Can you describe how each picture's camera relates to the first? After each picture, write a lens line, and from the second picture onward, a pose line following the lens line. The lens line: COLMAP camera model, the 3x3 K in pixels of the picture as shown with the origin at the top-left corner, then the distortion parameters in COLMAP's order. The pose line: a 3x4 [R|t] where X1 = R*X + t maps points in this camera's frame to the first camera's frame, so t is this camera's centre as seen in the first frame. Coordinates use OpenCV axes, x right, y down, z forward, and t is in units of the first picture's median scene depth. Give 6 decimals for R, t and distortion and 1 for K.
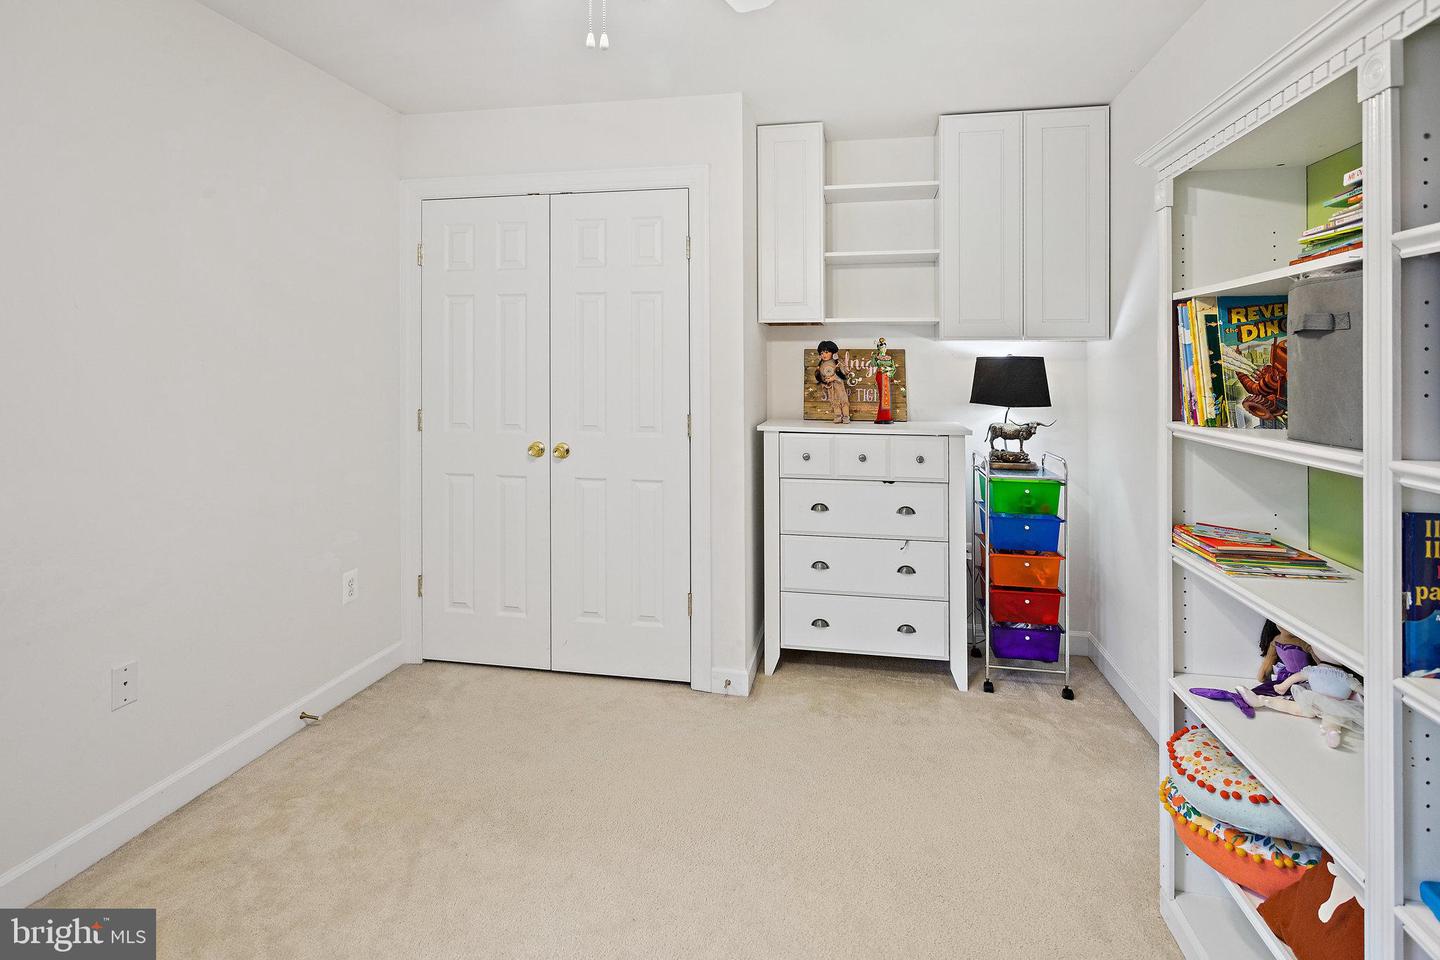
lens RADIAL K [[728.3, 0, 717.6], [0, 728.3, 375.9], [0, 0, 1]] dist [0.000657, 0.000638]
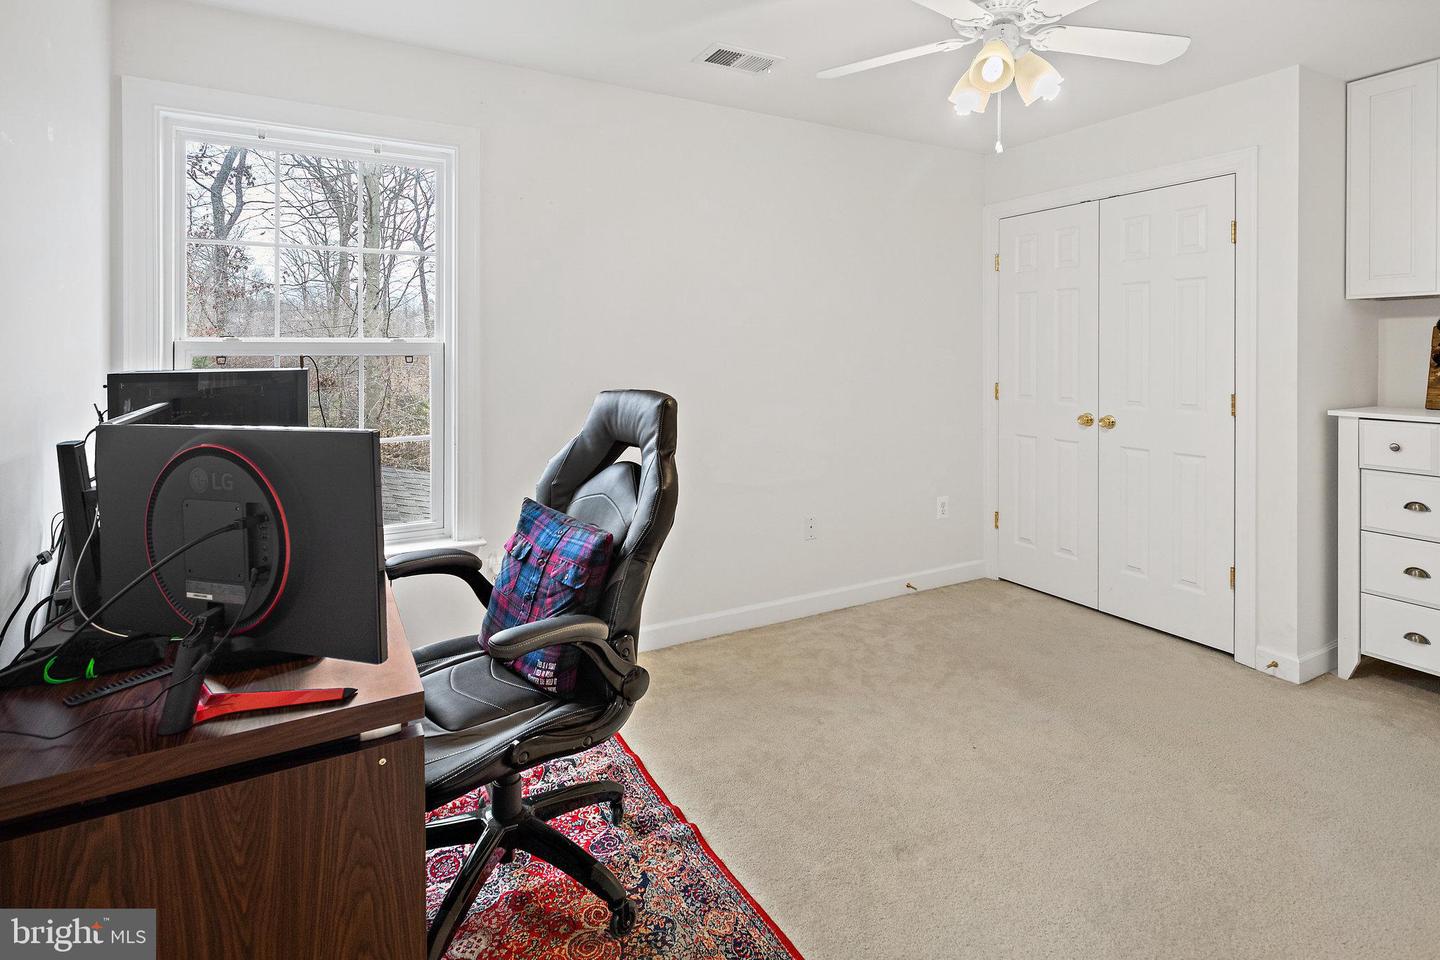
lens RADIAL K [[714.9, 0, 728.7], [0, 714.9, 426.0], [0, 0, 1]] dist [0.000834, 0.000224]
pose [[0.655415, 0.073976, -0.751638, 0.243841], [-0.002862, 0.995428, 0.095474, 0.002556], [0.755264, -0.060424, 0.652630, -0.195540]]
